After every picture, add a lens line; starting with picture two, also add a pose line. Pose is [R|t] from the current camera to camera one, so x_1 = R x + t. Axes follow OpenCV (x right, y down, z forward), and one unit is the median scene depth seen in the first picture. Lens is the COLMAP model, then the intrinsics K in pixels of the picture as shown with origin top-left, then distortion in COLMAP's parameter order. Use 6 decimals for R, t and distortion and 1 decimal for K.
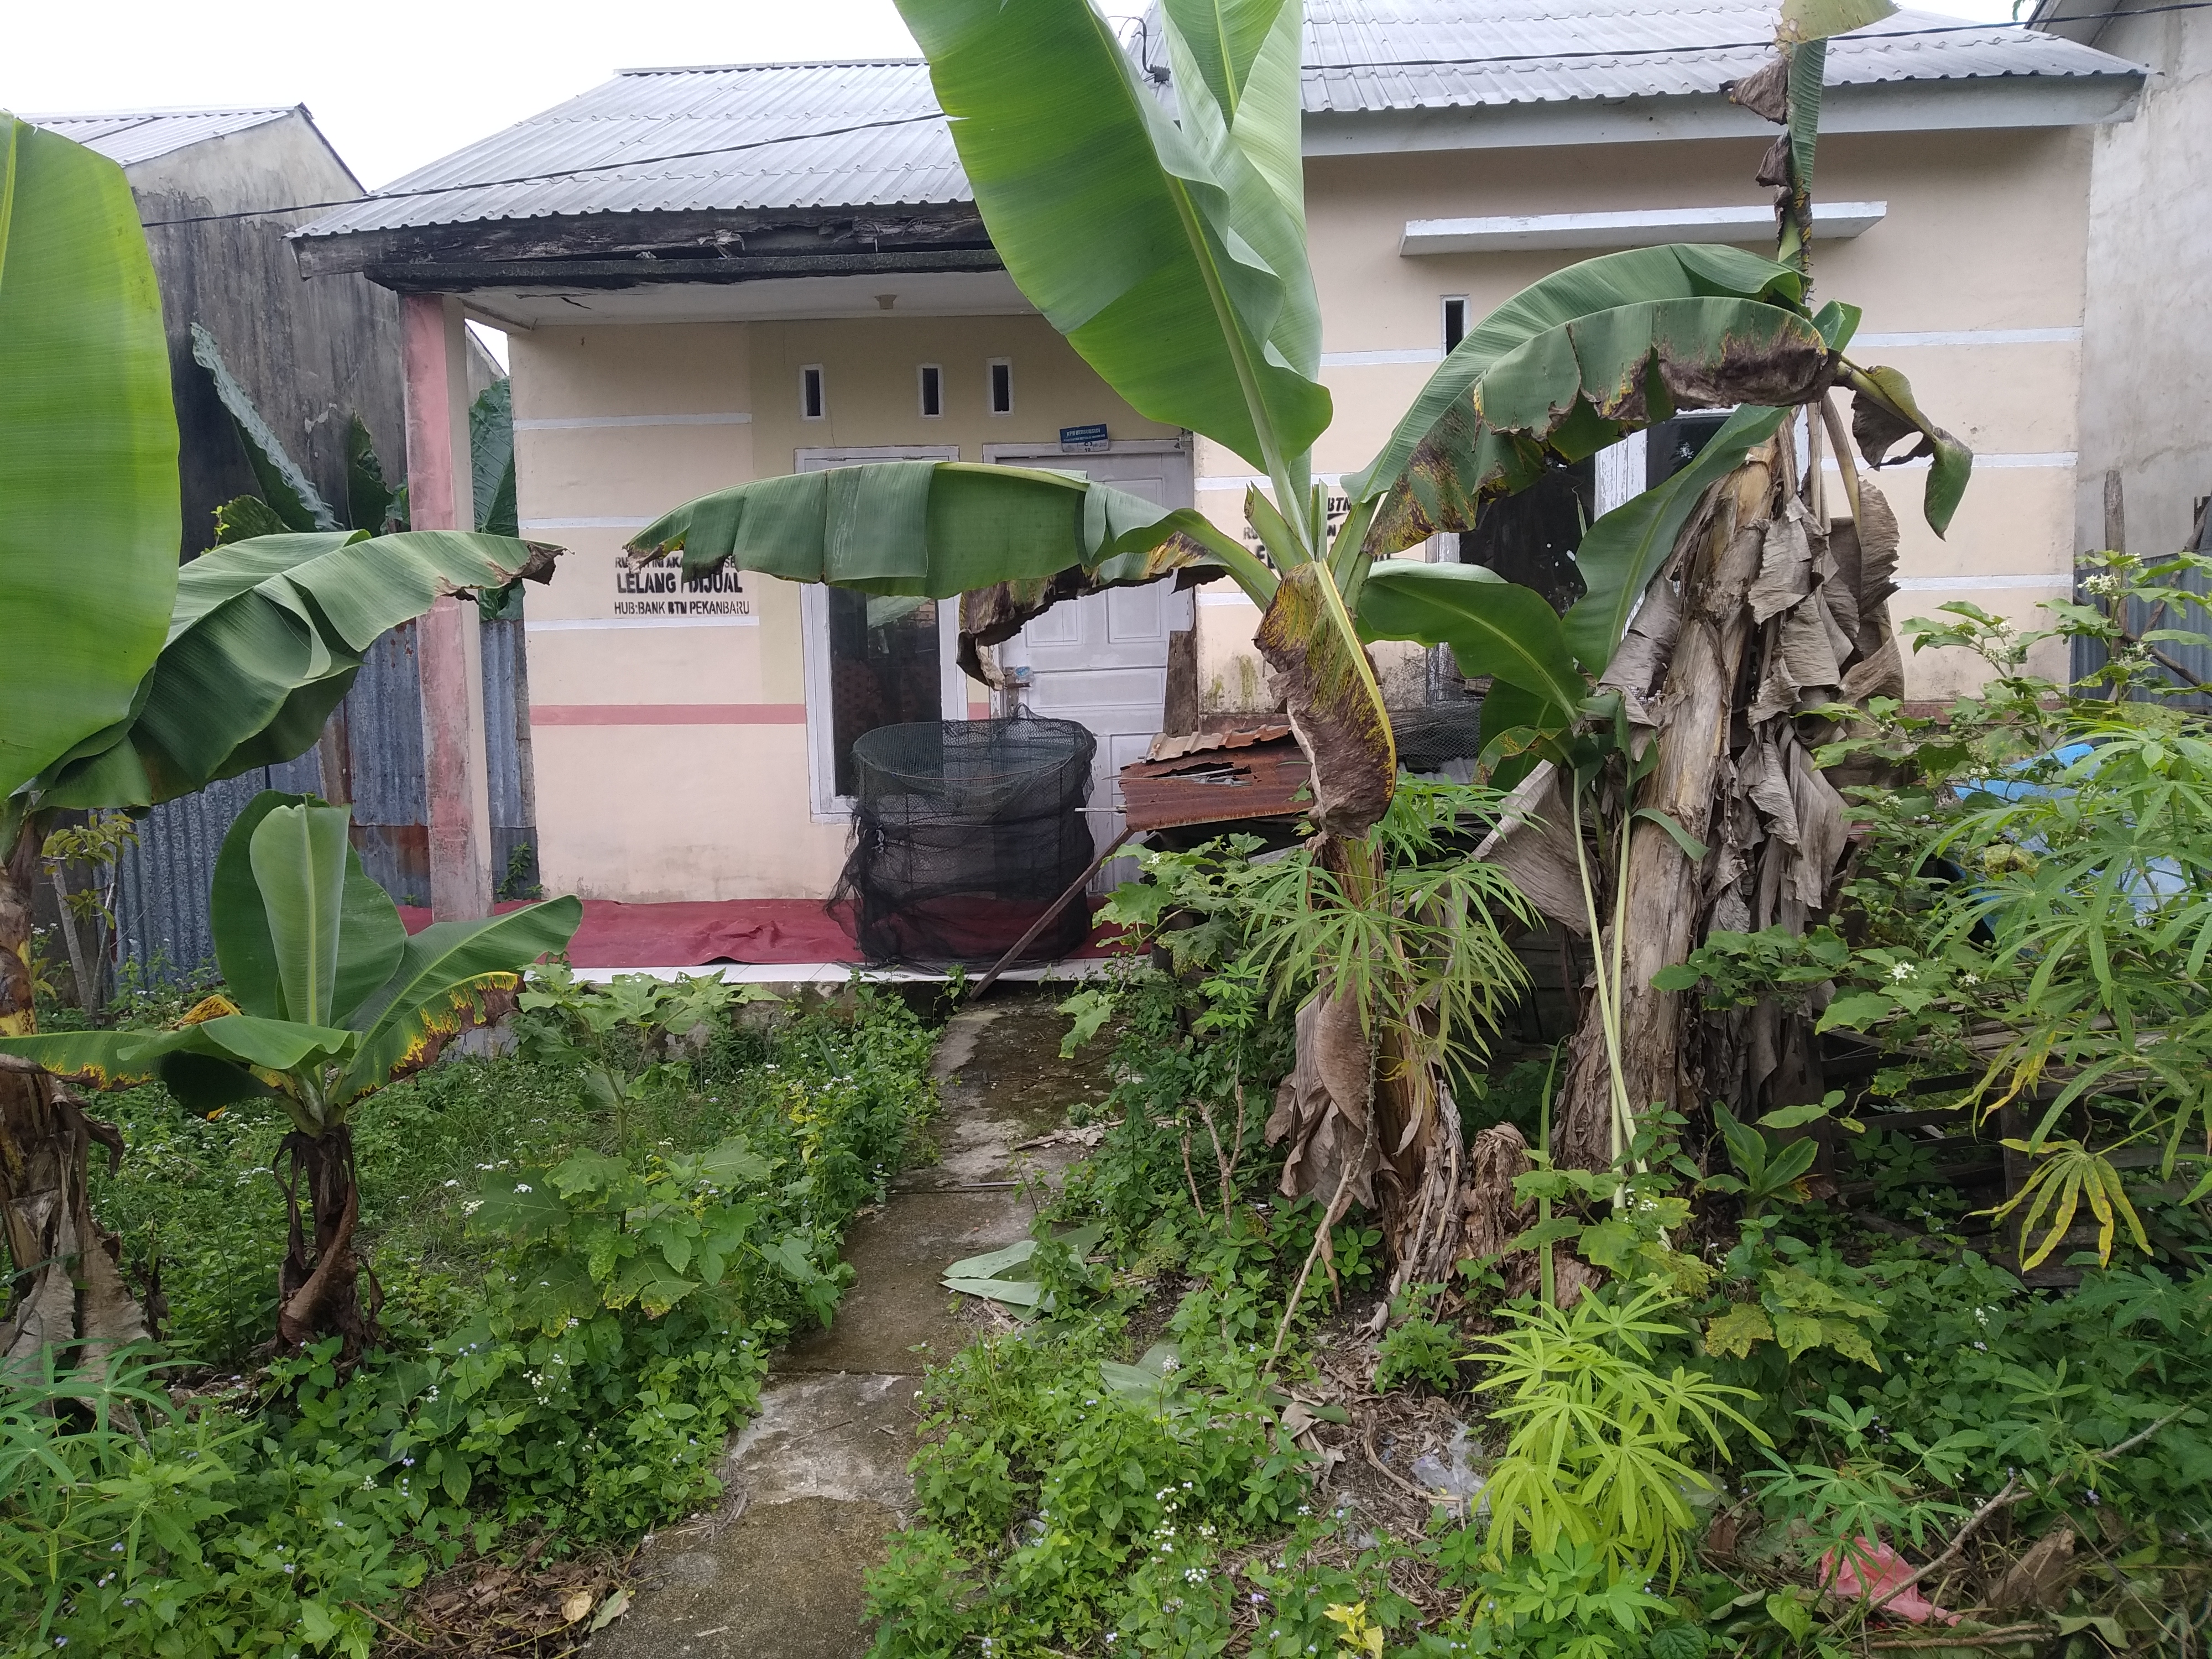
lens RADIAL K [[1727.5, 0, 1106.0], [0, 1727.5, 829.5], [0, 0, 1]] dist [0.050658, -0.143709]
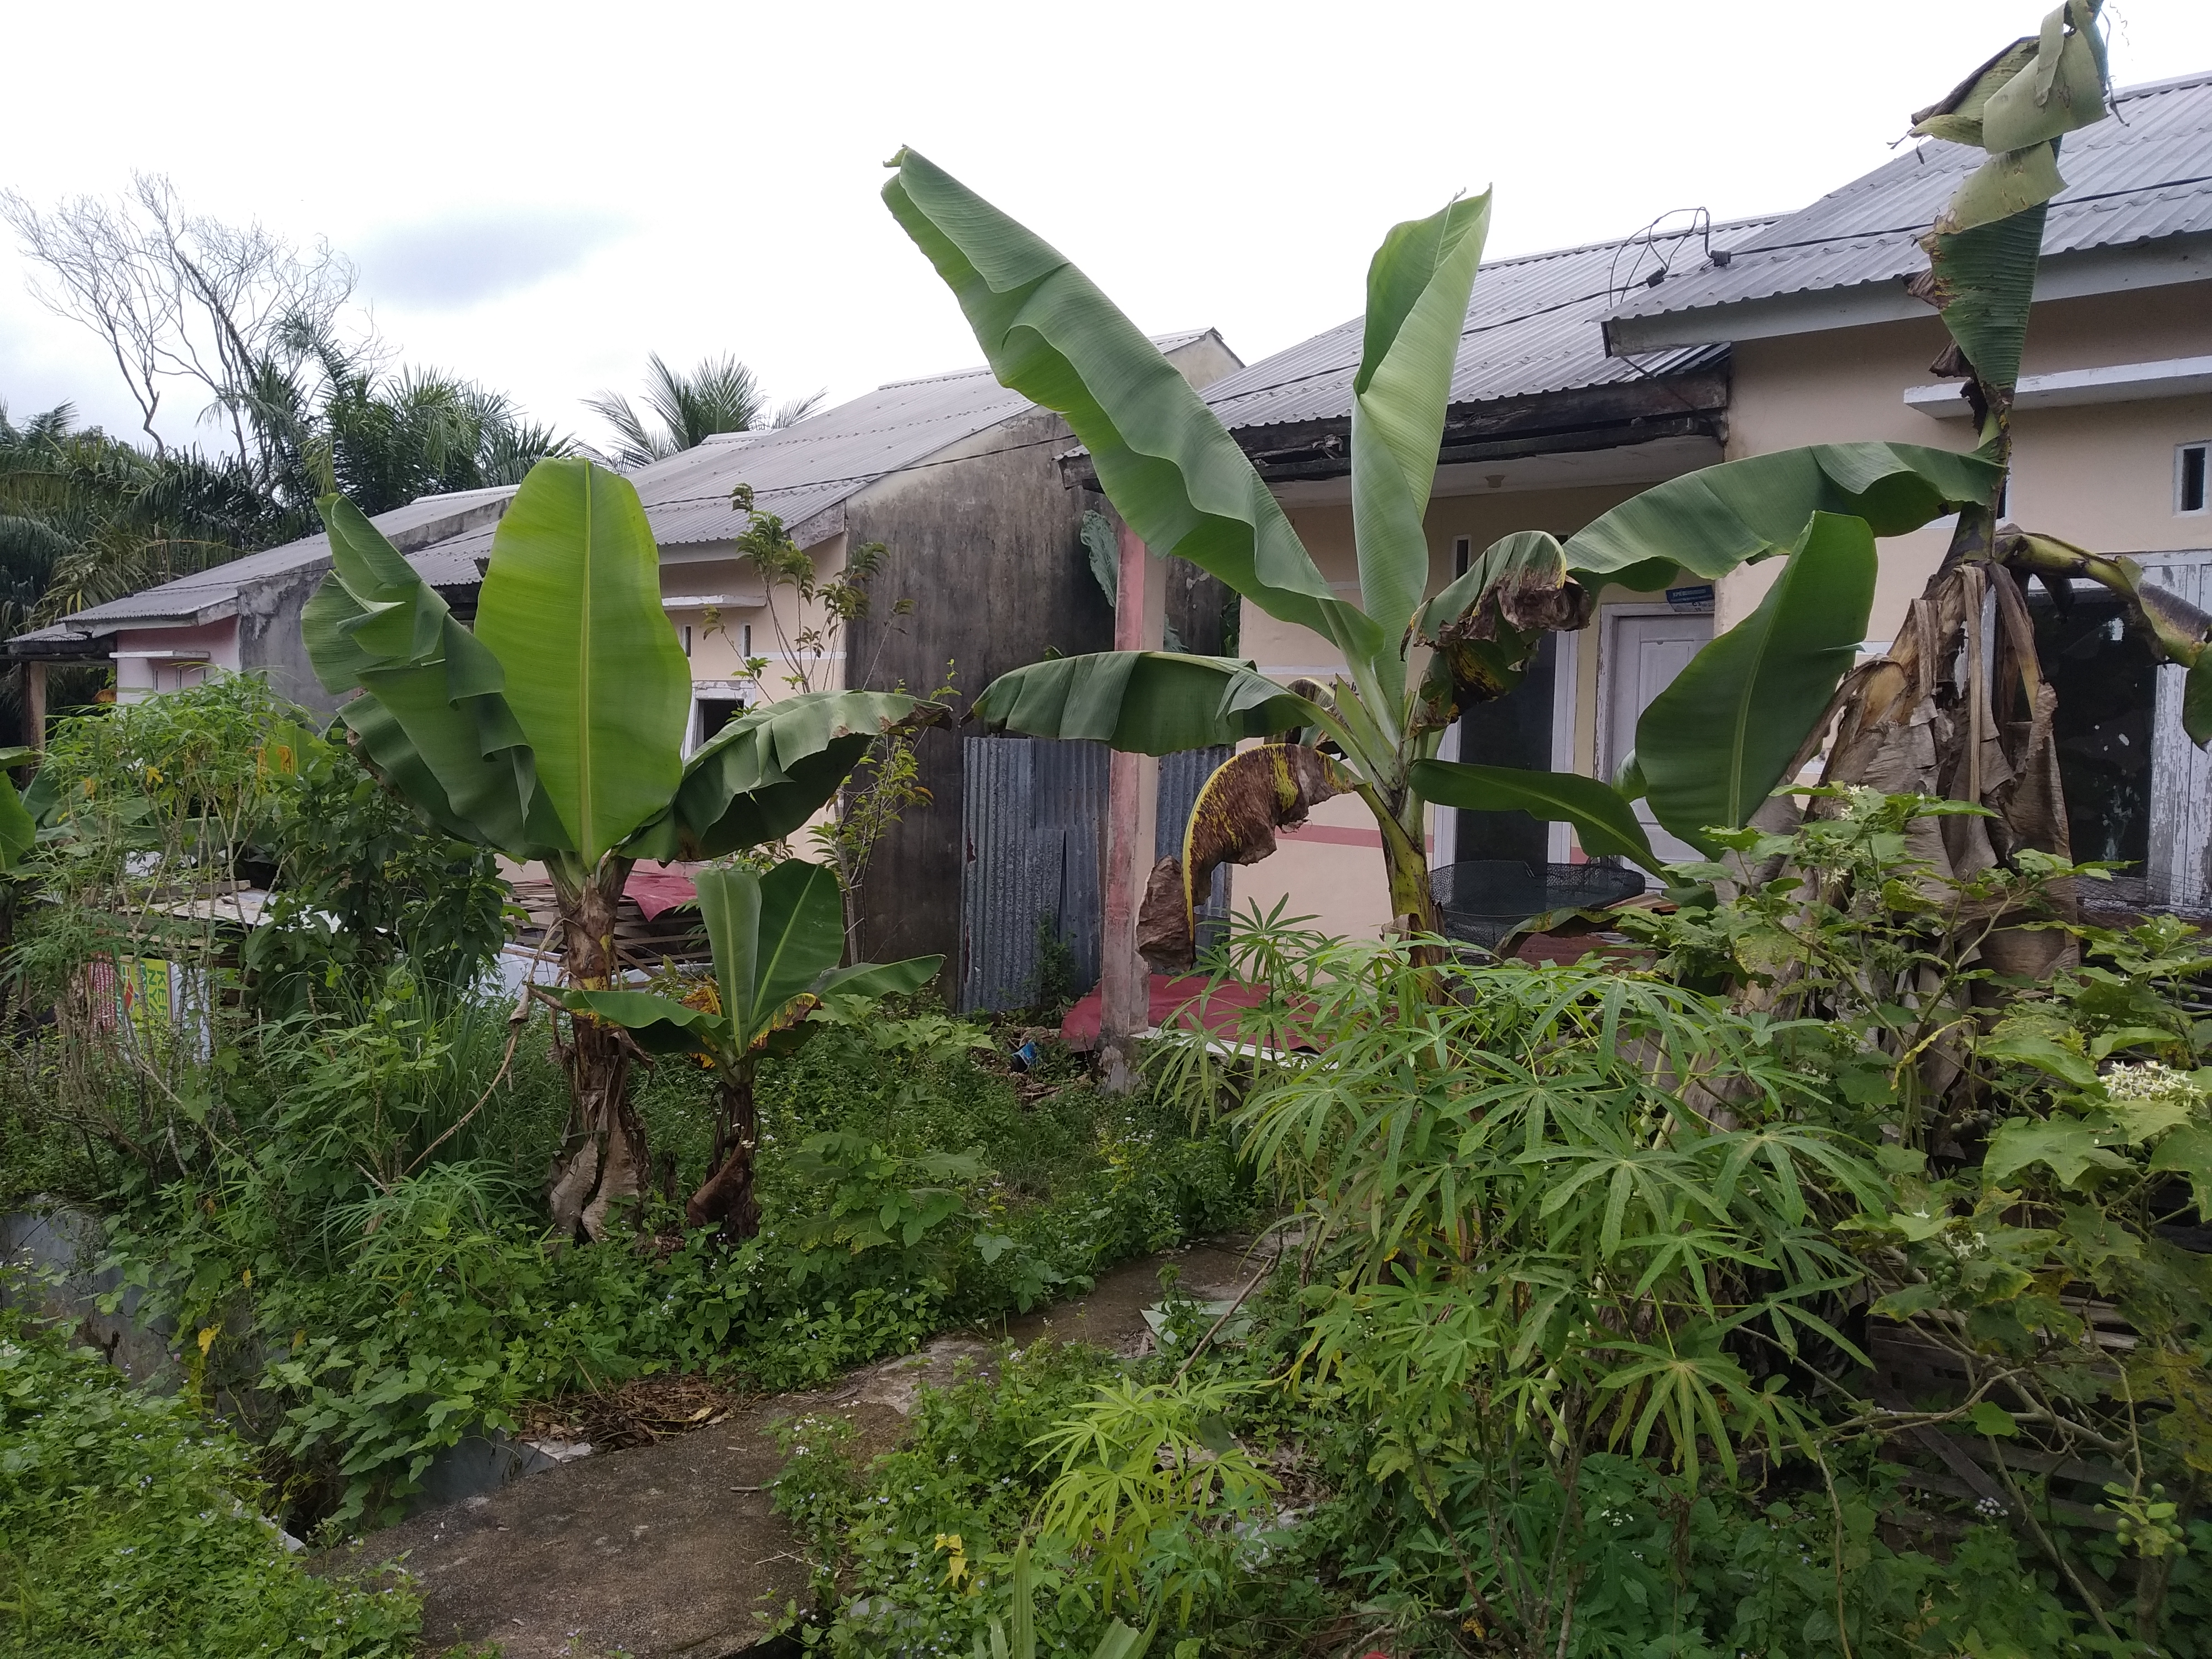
lens RADIAL K [[1727.5, 0, 1106.0], [0, 1727.5, 829.5], [0, 0, 1]] dist [0.050658, -0.143709]
pose [[0.772602, 0.080512, -0.629765, 0.633746], [-0.119547, 0.992632, -0.019758, -0.048825], [0.623534, 0.090551, 0.776534, 0.000931]]
